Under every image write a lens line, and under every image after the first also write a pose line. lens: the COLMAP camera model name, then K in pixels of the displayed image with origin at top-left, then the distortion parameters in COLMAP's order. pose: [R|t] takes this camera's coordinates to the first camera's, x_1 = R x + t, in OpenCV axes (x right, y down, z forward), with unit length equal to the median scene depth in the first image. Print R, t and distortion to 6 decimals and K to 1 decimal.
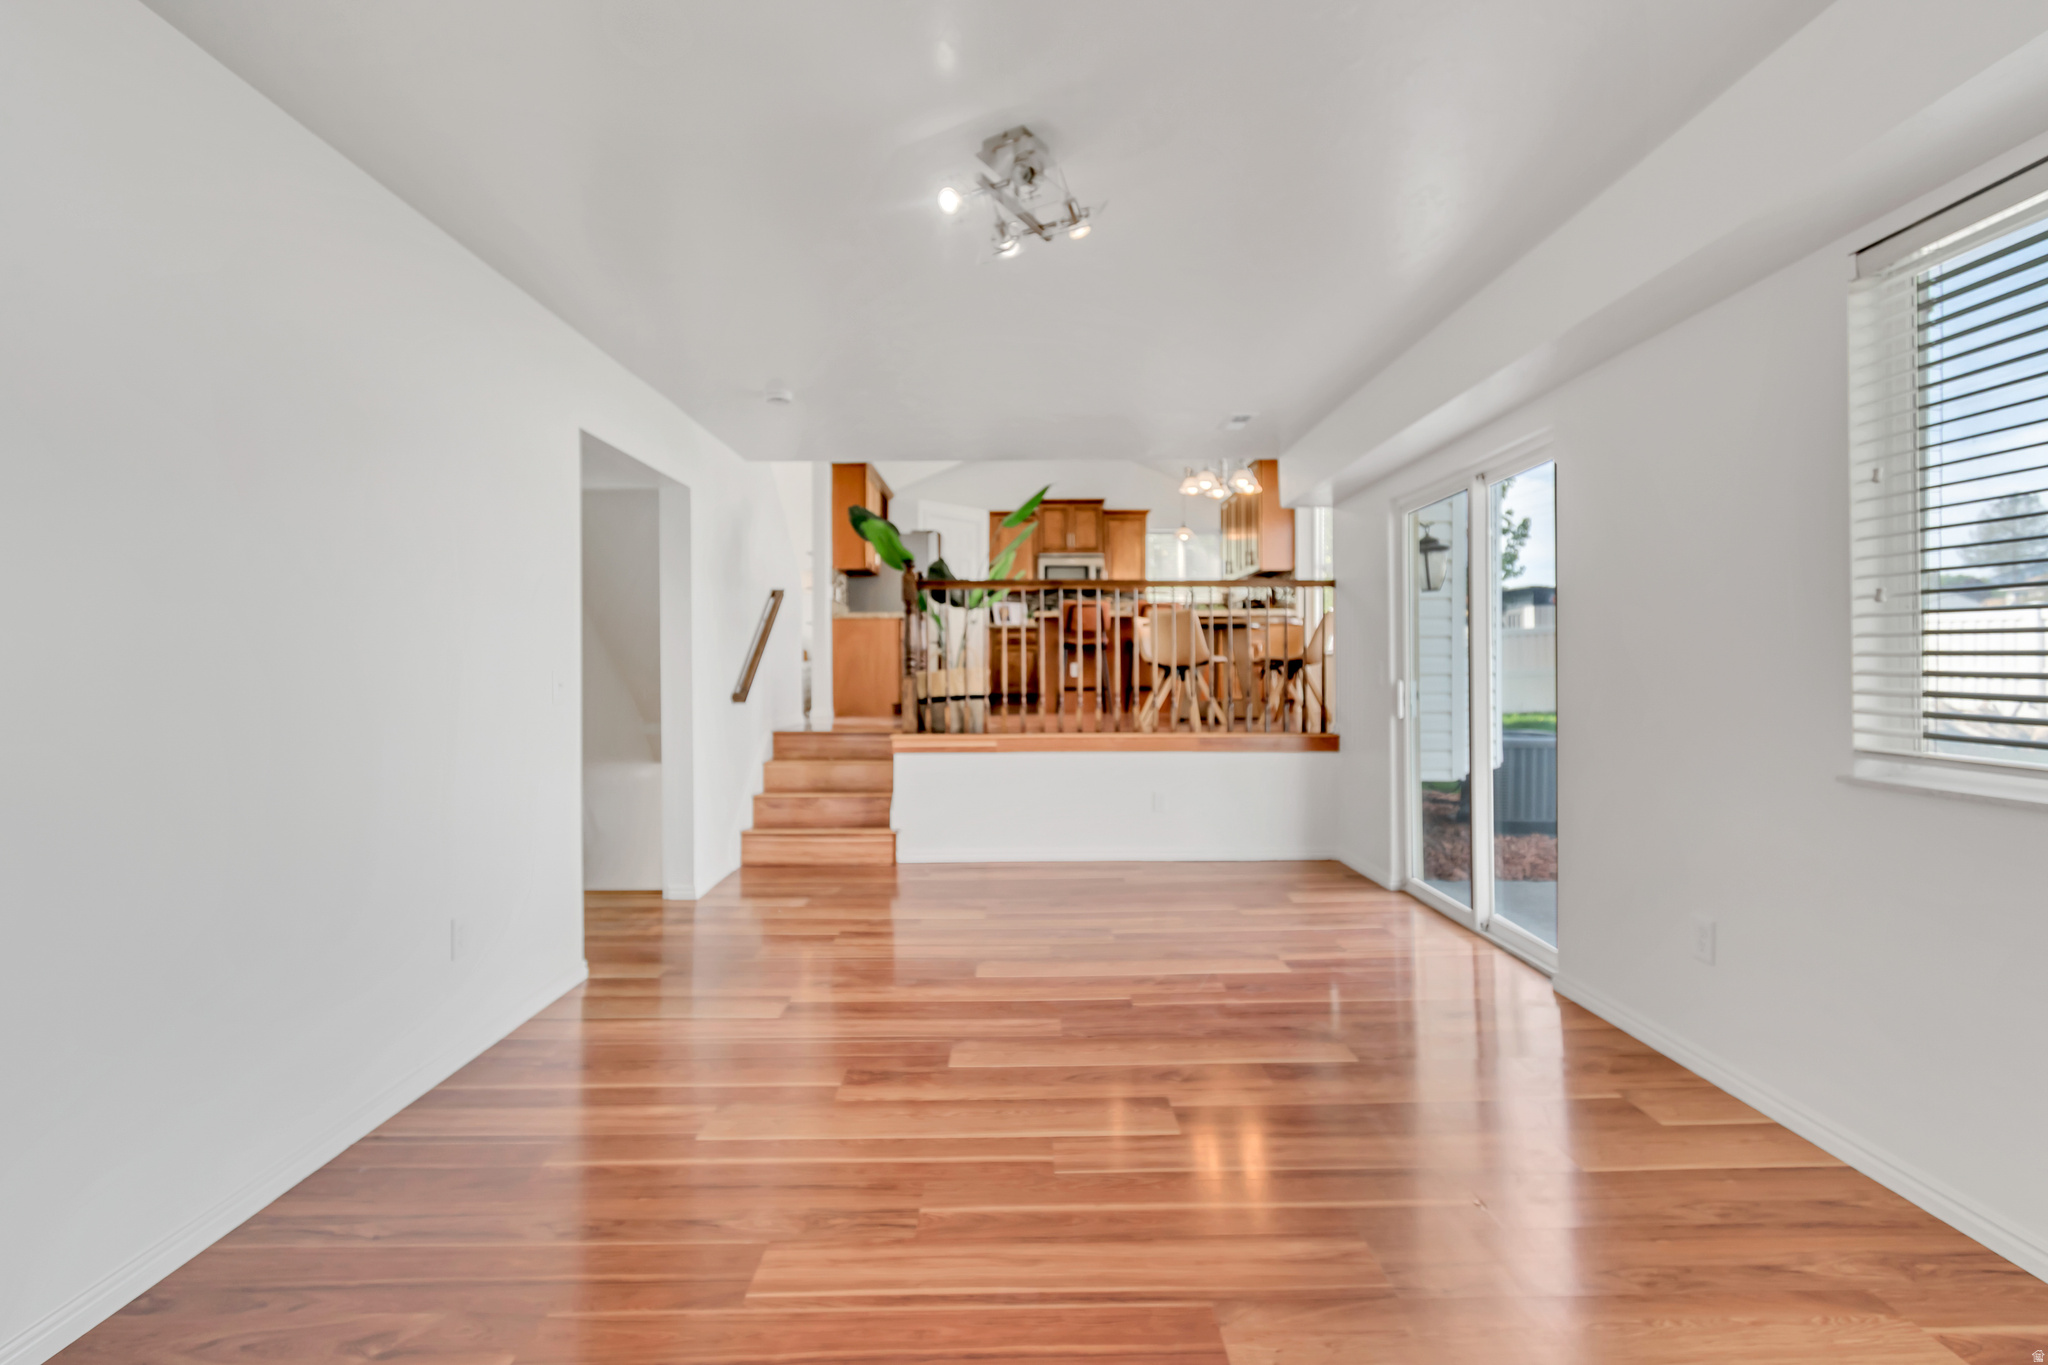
lens RADIAL K [[915.0, 0, 1026.6], [0, 915.0, 668.8], [0, 0, 1]] dist [0.010252, -0.006290]
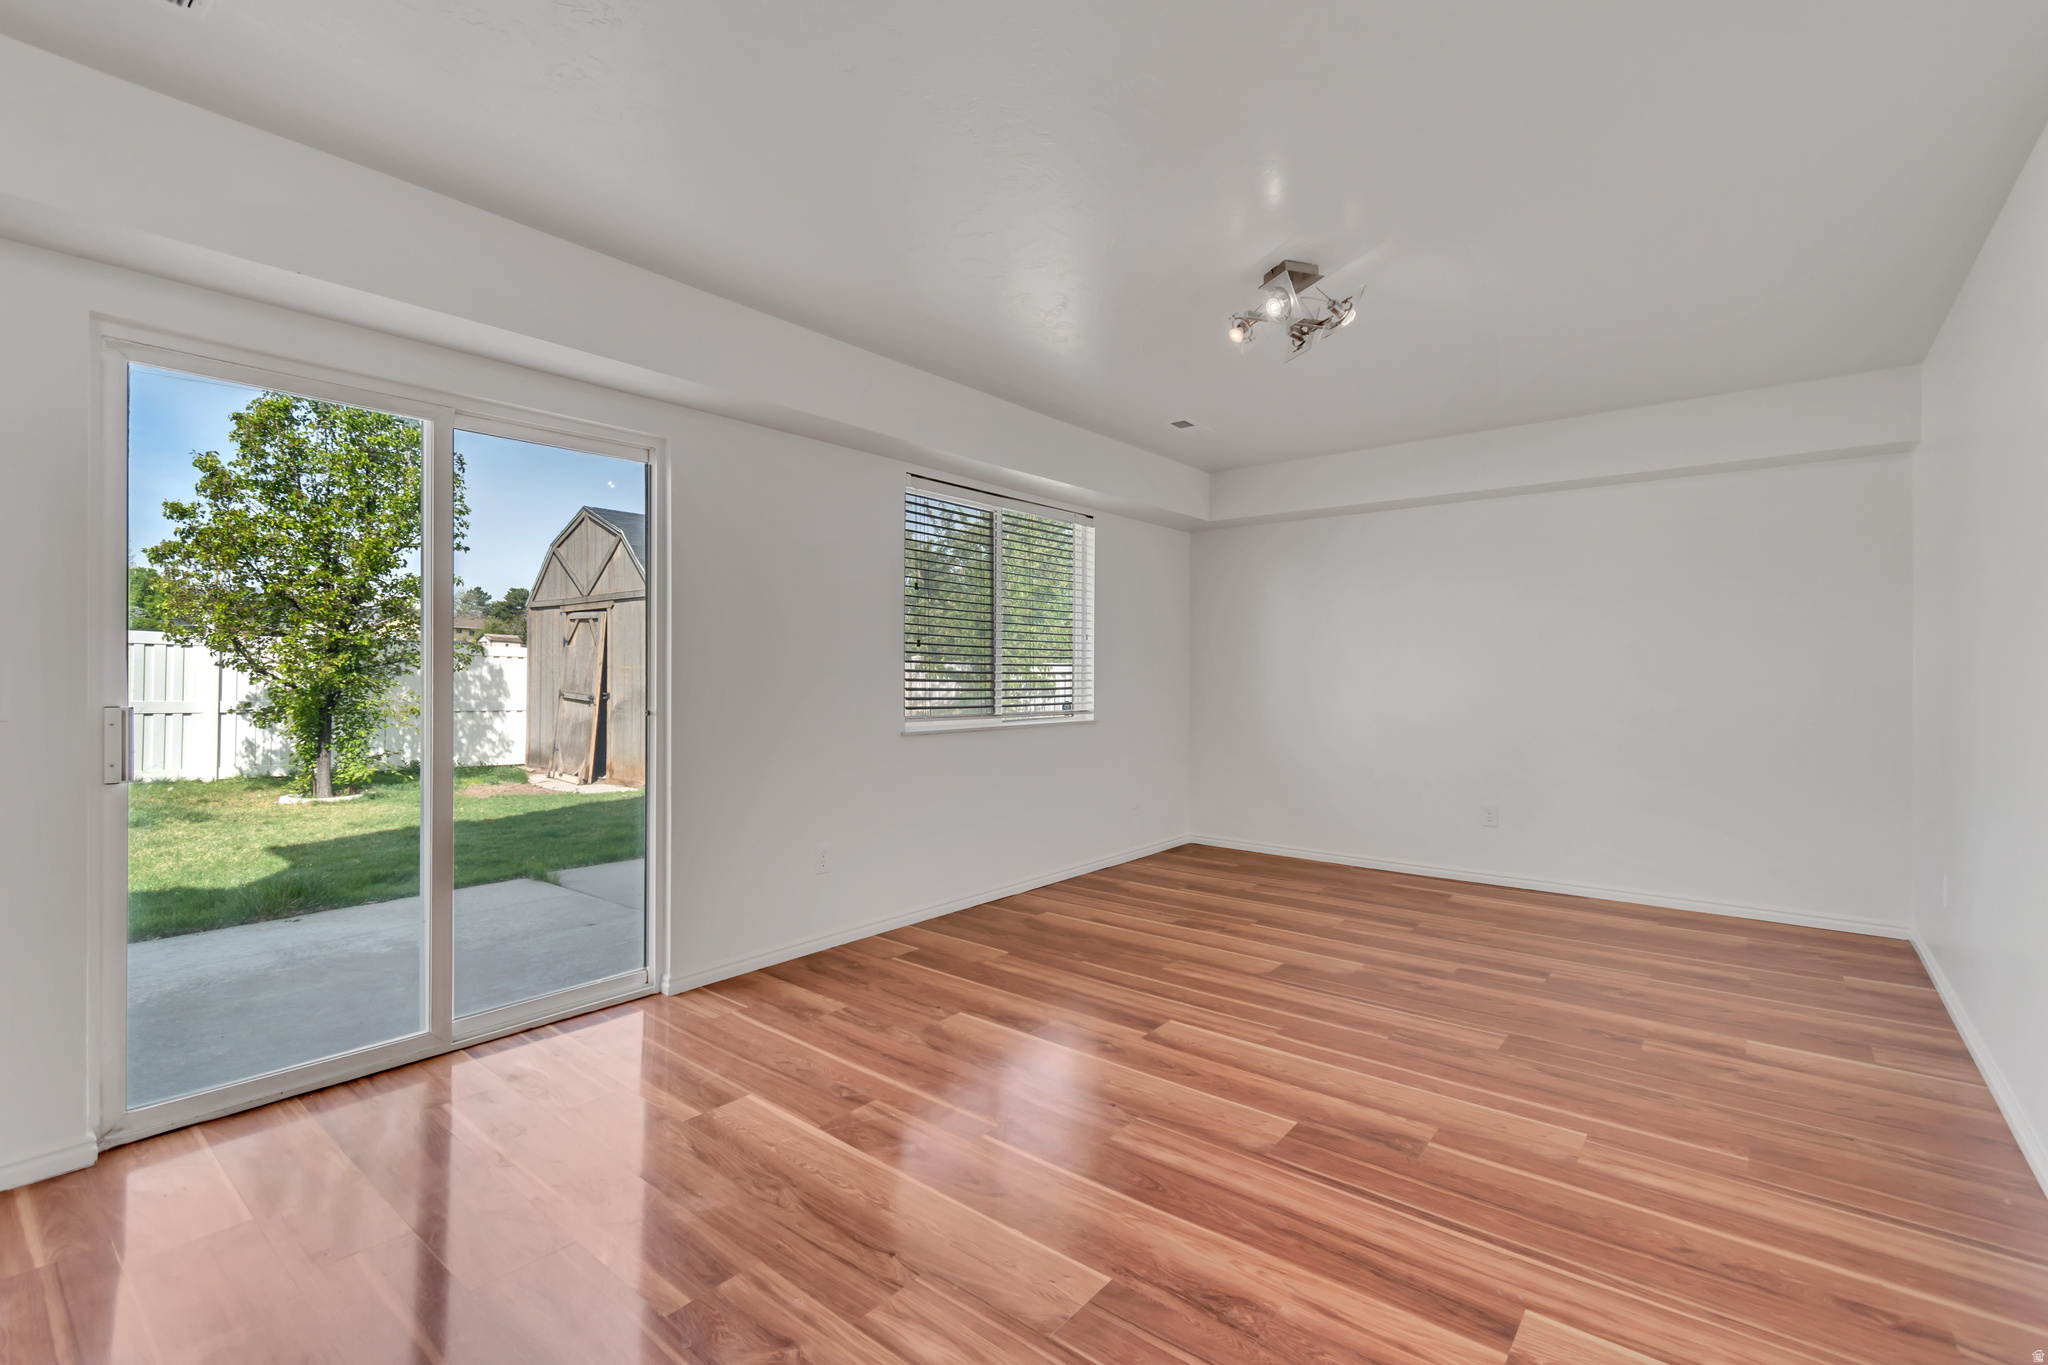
lens RADIAL K [[915.0, 0, 1026.6], [0, 915.0, 668.8], [0, 0, 1]] dist [0.010252, -0.006290]
pose [[-0.773626, 0.011792, 0.633533, -0.561960], [0.007207, 0.999926, -0.009811, 0.001003], [-0.633602, -0.003025, -0.773653, 2.312458]]
